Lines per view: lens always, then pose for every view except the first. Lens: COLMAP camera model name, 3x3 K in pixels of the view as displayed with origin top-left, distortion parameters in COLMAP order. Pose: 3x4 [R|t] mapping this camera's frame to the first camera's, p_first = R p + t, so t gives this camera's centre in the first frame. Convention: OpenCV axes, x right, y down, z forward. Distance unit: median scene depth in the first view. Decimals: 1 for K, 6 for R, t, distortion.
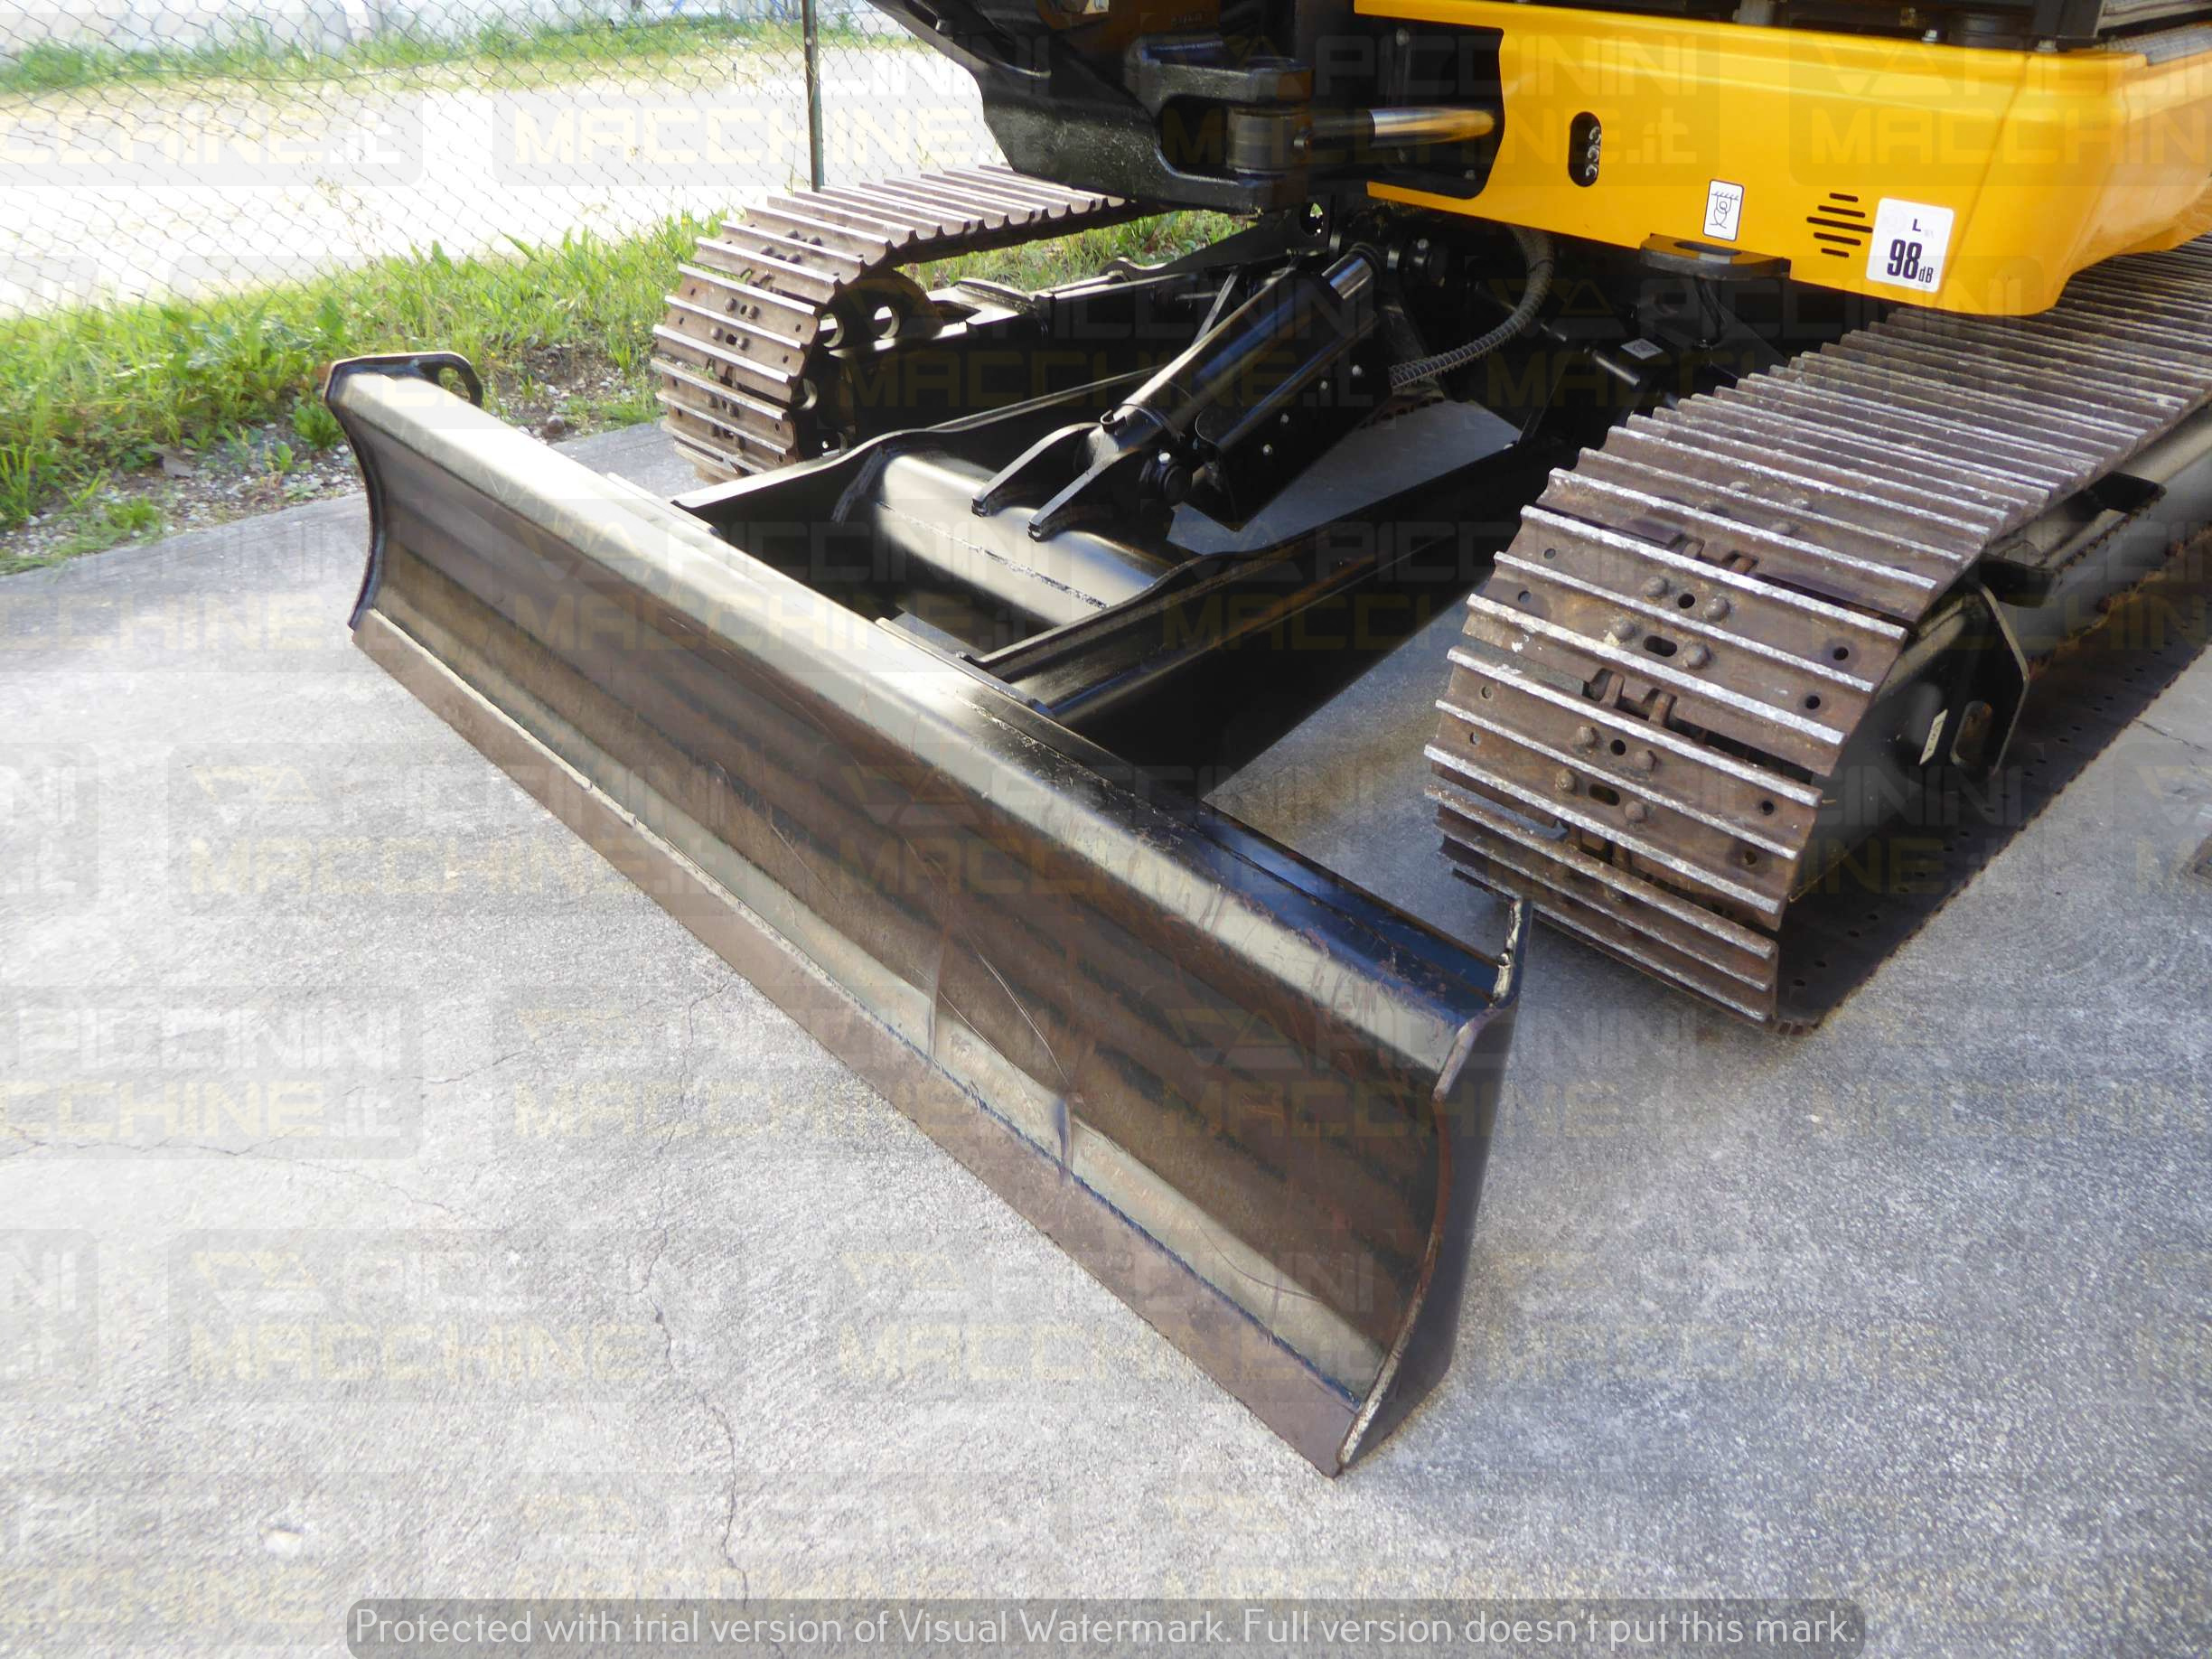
lens RADIAL K [[1550.1, 0, 1105.1], [0, 1550.1, 863.2], [0, 0, 1]] dist [-0.009279, -0.000415]
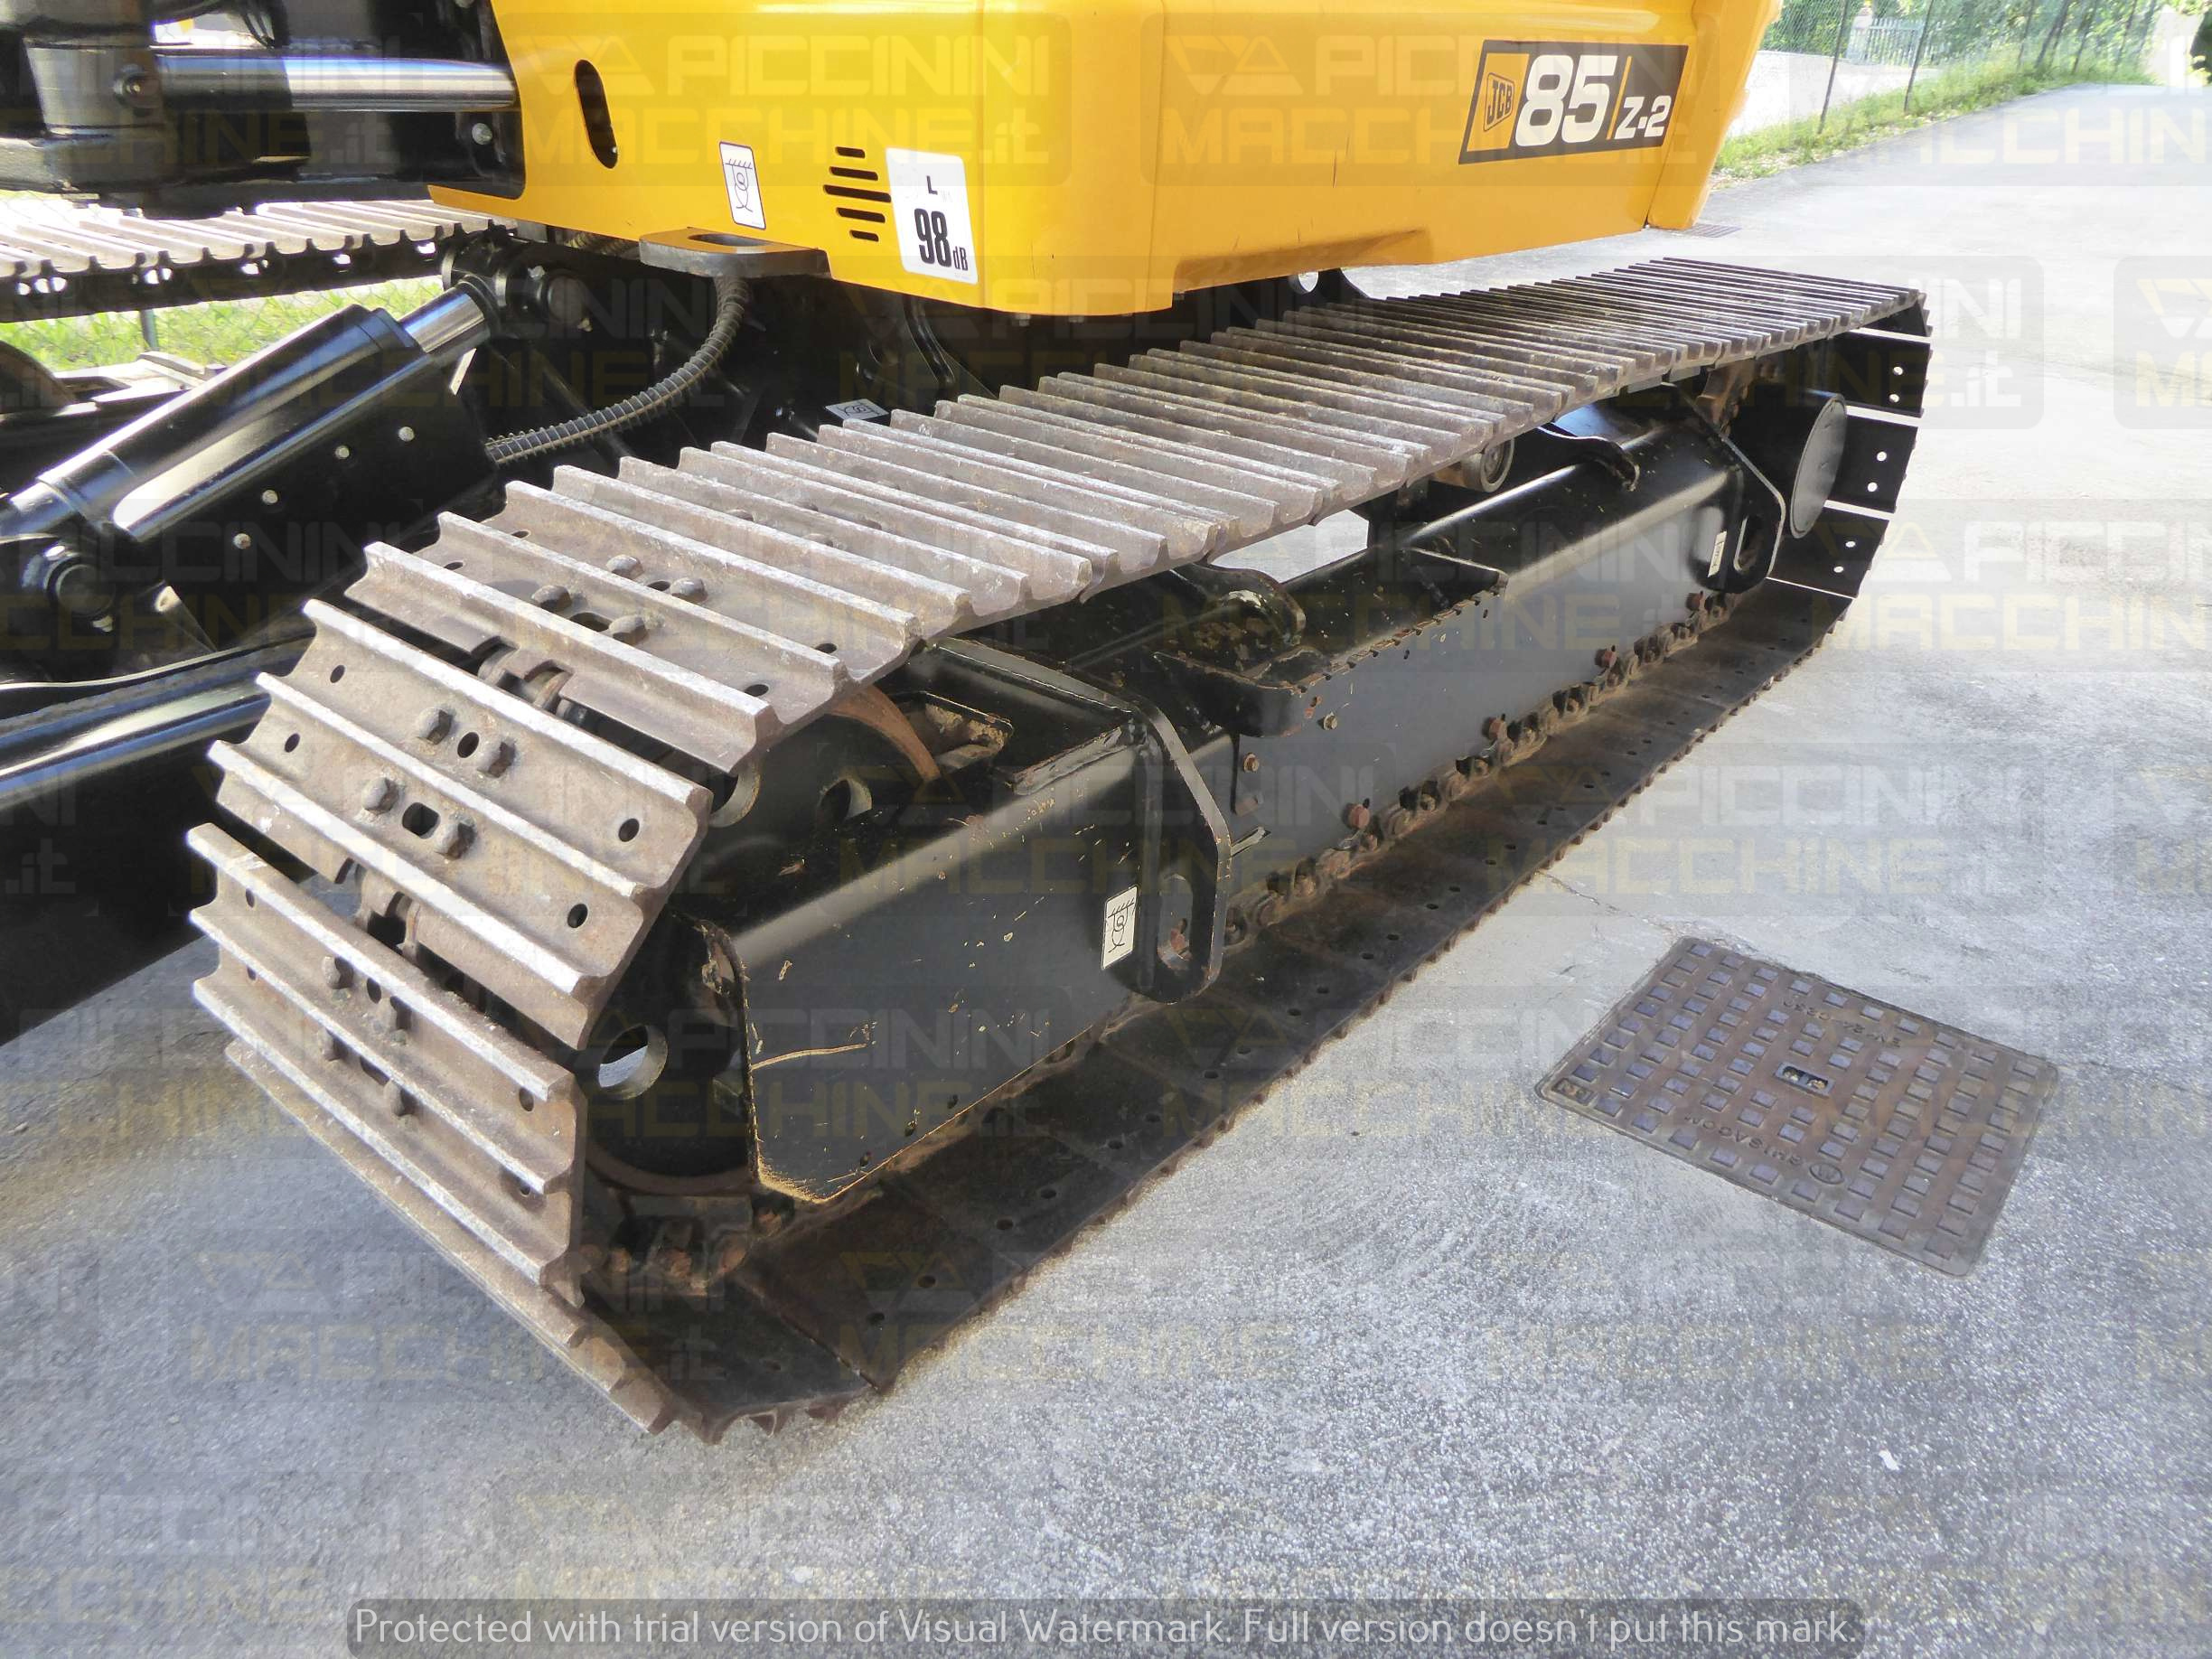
lens RADIAL K [[1613.7, 0, 1106.0], [0, 1613.7, 829.5], [0, 0, 1]] dist [-0.007202, 0.003589]
pose [[0.992025, -0.034480, 0.121230, 0.477844], [0.048152, 0.992572, -0.111723, -0.047132], [-0.116477, 0.116669, 0.986317, 0.307723]]
